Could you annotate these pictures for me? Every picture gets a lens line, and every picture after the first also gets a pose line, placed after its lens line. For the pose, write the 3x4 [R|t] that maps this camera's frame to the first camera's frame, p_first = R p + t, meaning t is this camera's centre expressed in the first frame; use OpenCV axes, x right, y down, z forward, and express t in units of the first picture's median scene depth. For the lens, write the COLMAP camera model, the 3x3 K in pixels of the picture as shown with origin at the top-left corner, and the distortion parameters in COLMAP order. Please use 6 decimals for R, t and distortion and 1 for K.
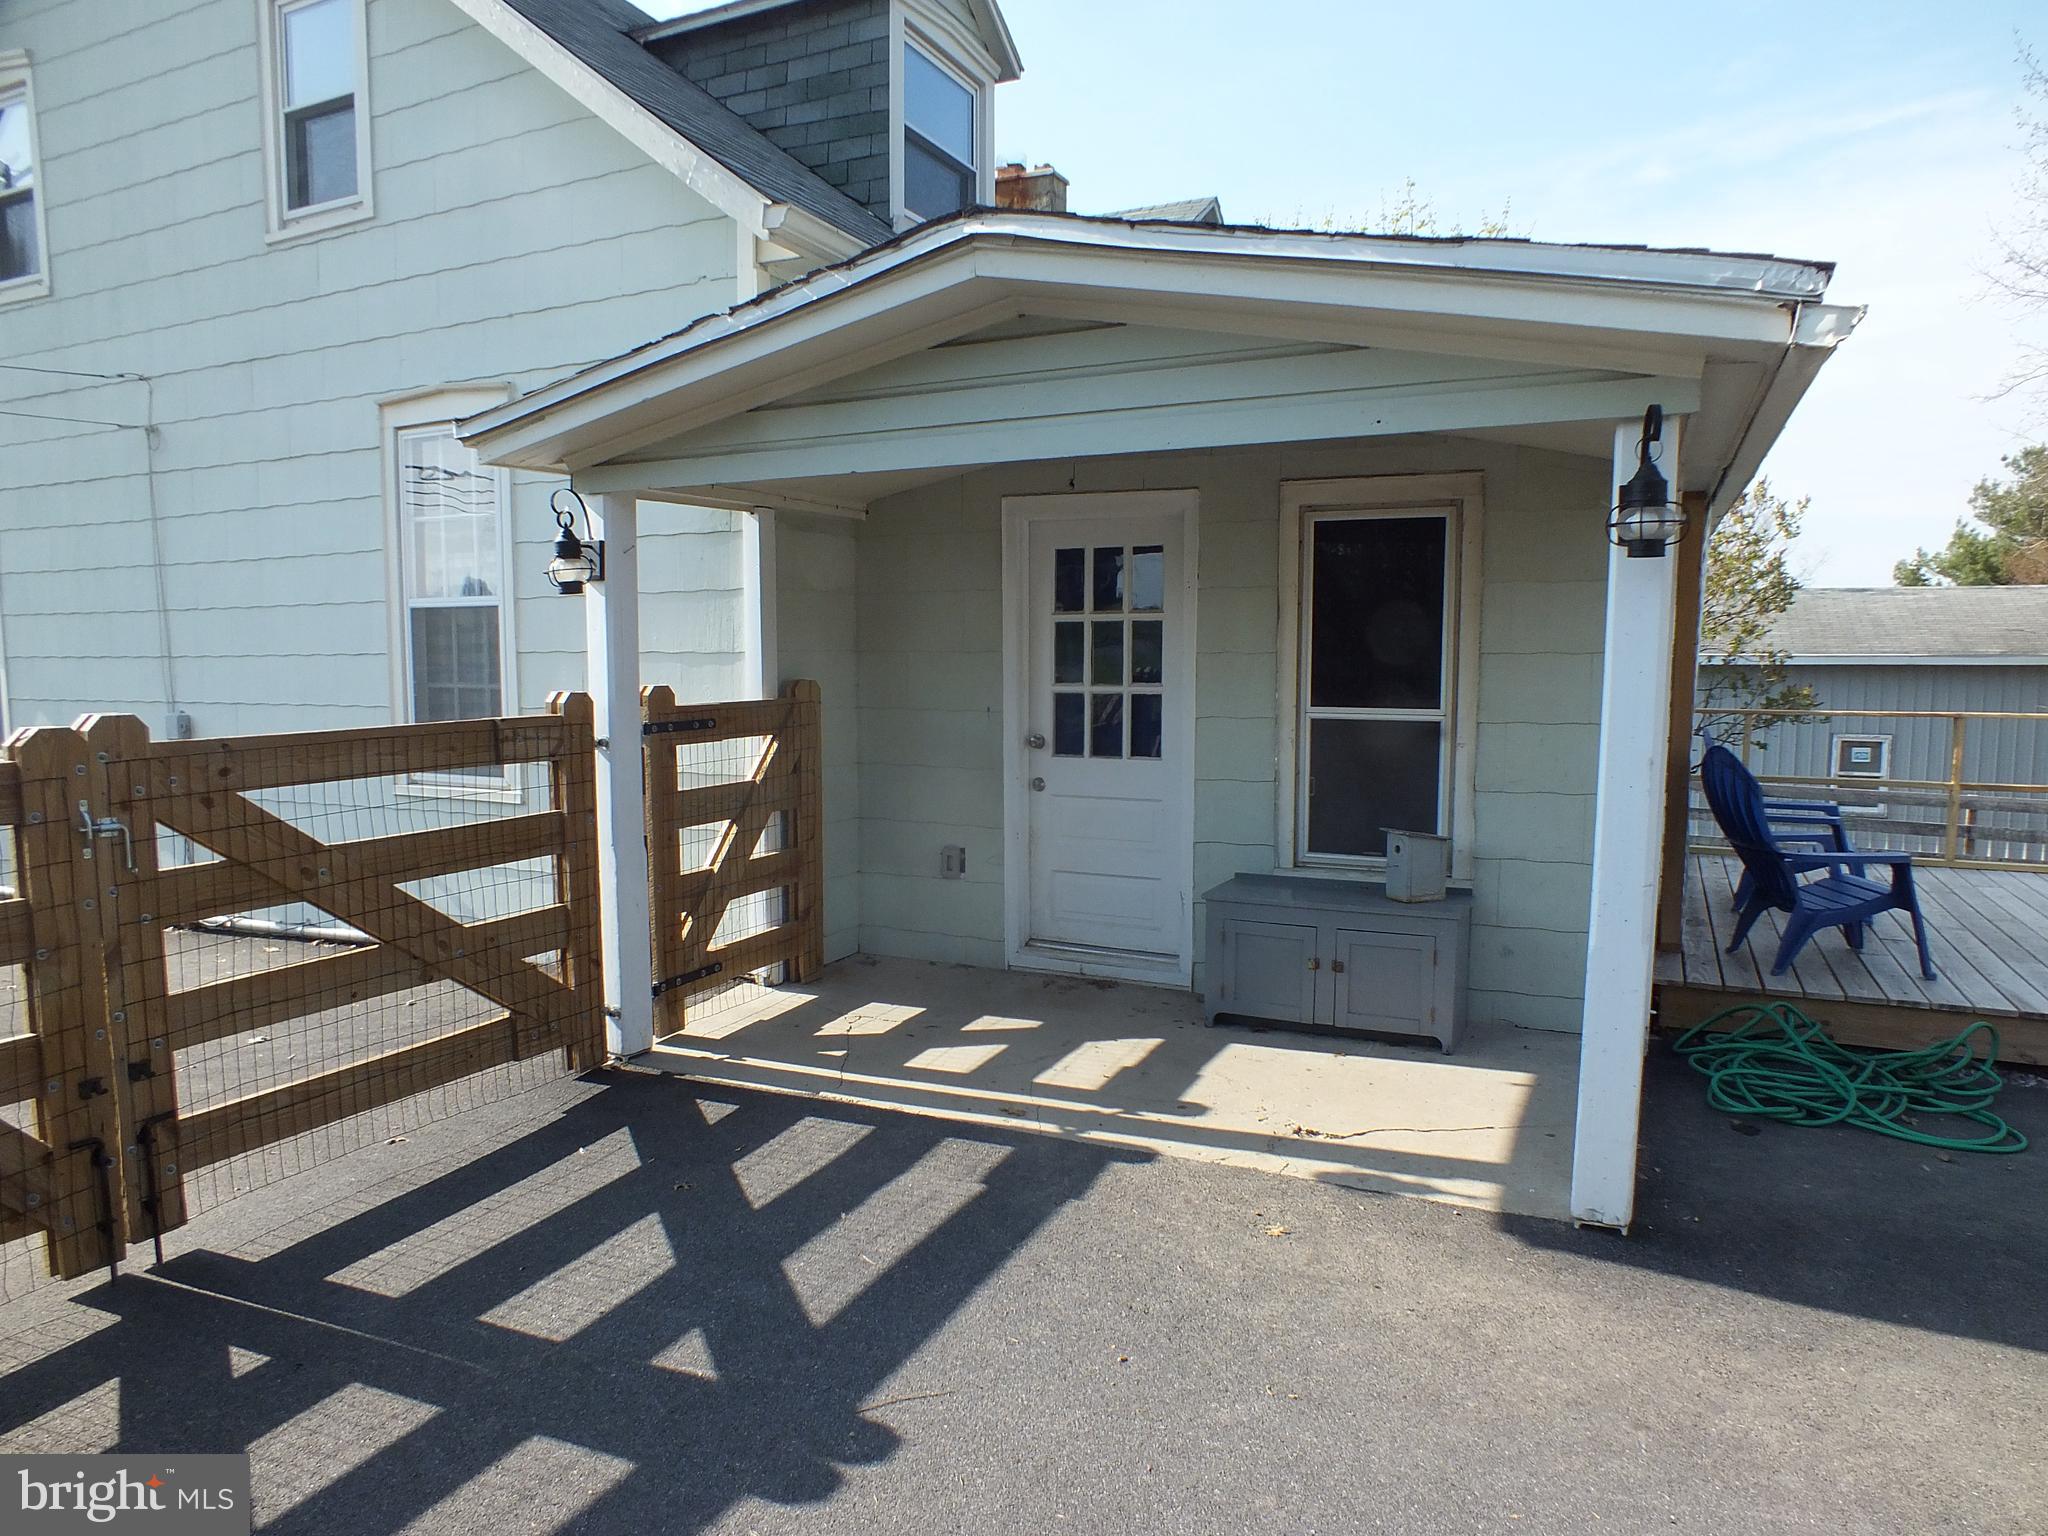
lens RADIAL K [[1304.6, 0, 1029.1], [0, 1304.6, 803.4], [0, 0, 1]] dist [-0.080831, 0.036490]
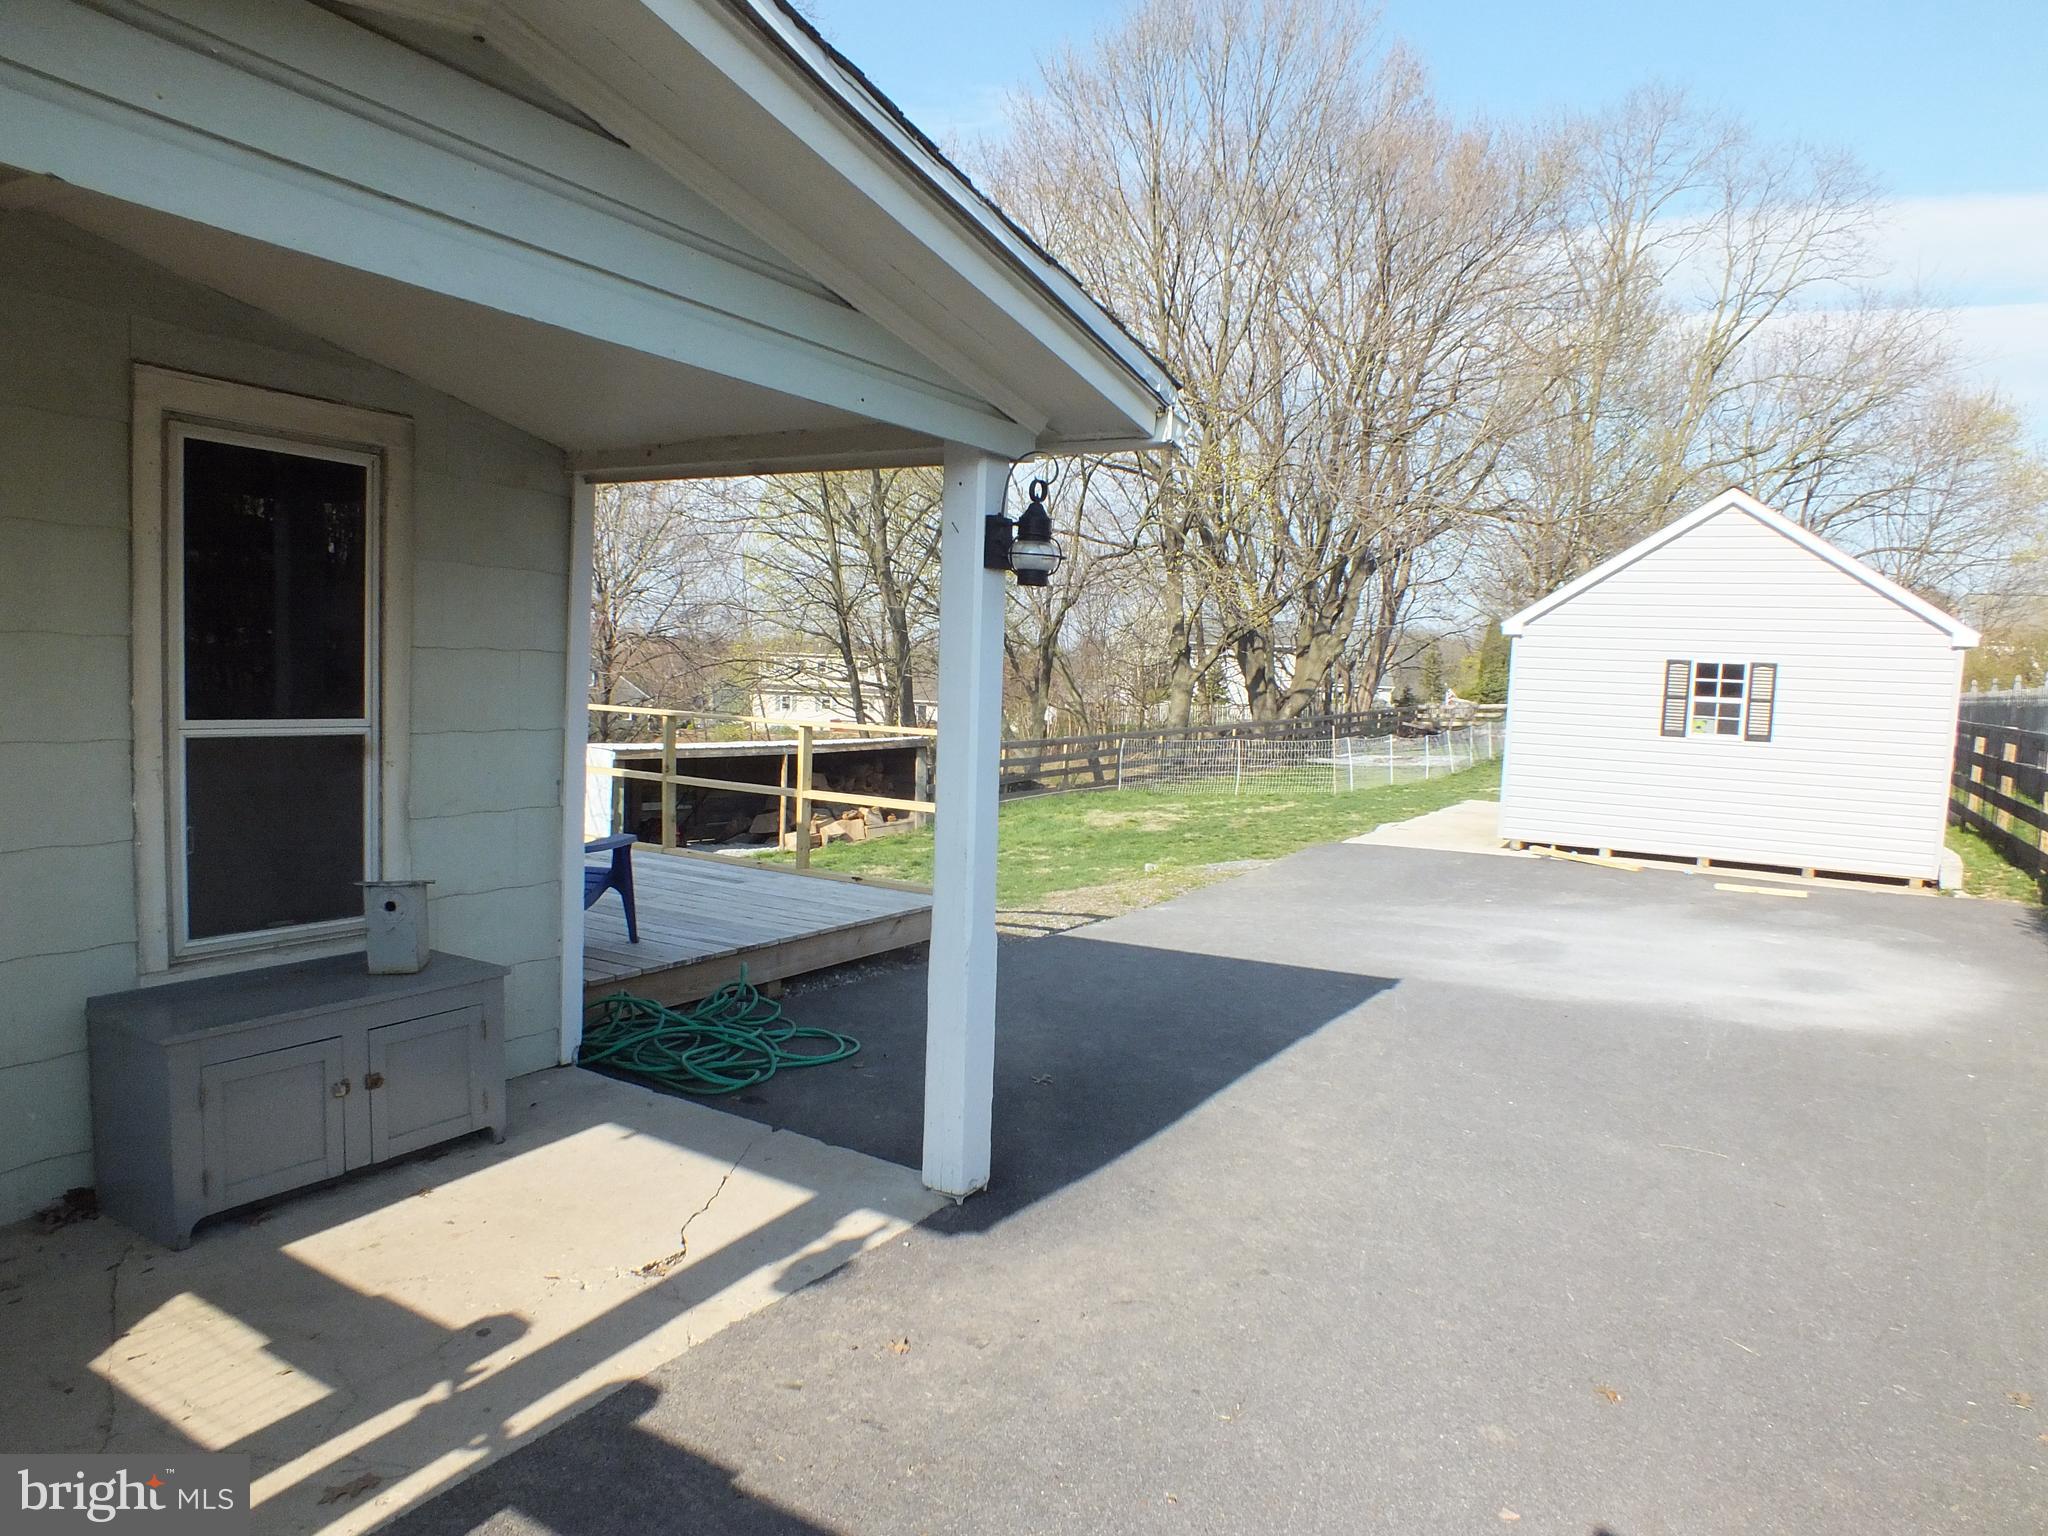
lens RADIAL K [[1304.6, 0, 1044.7], [0, 1304.6, 790.5], [0, 0, 1]] dist [-0.080831, 0.036490]
pose [[0.082193, -0.083279, 0.993131, -0.417832], [0.073670, 0.994284, 0.077279, -0.061198], [-0.993890, 0.066813, 0.087858, 0.556530]]
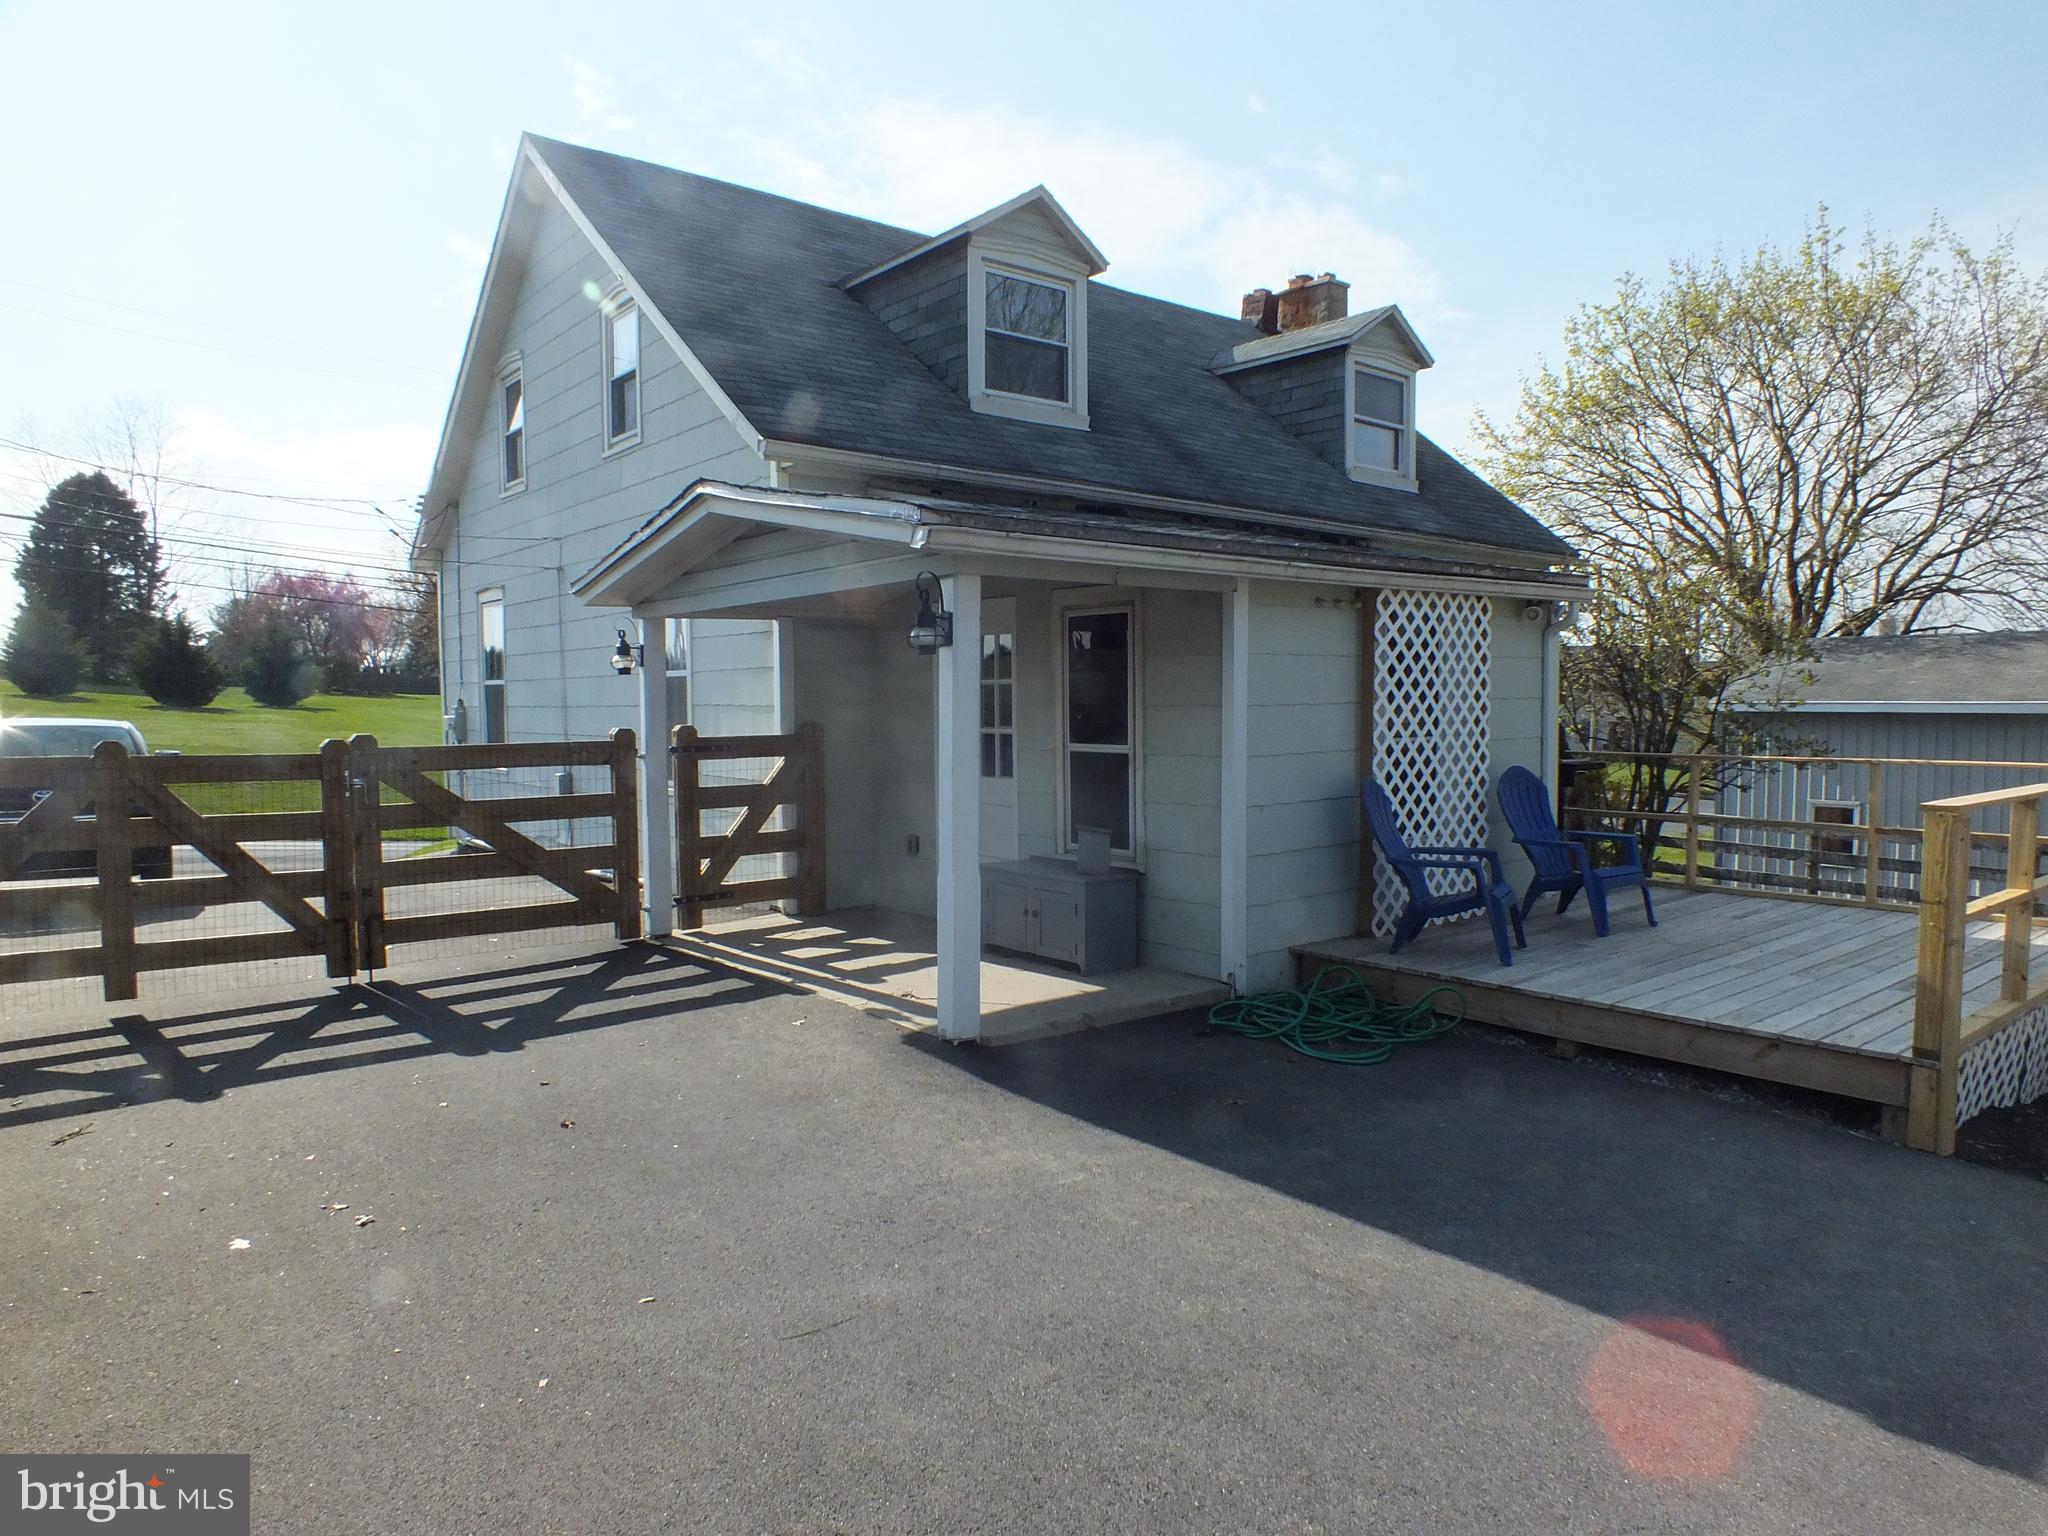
lens RADIAL K [[1304.6, 0, 1035.1], [0, 1304.6, 798.1], [0, 0, 1]] dist [-0.080831, 0.036490]
pose [[0.904987, 0.029265, -0.424432, 0.872577], [-0.046107, 0.998502, -0.029465, 0.036233], [0.422934, 0.046235, 0.904980, -0.370146]]
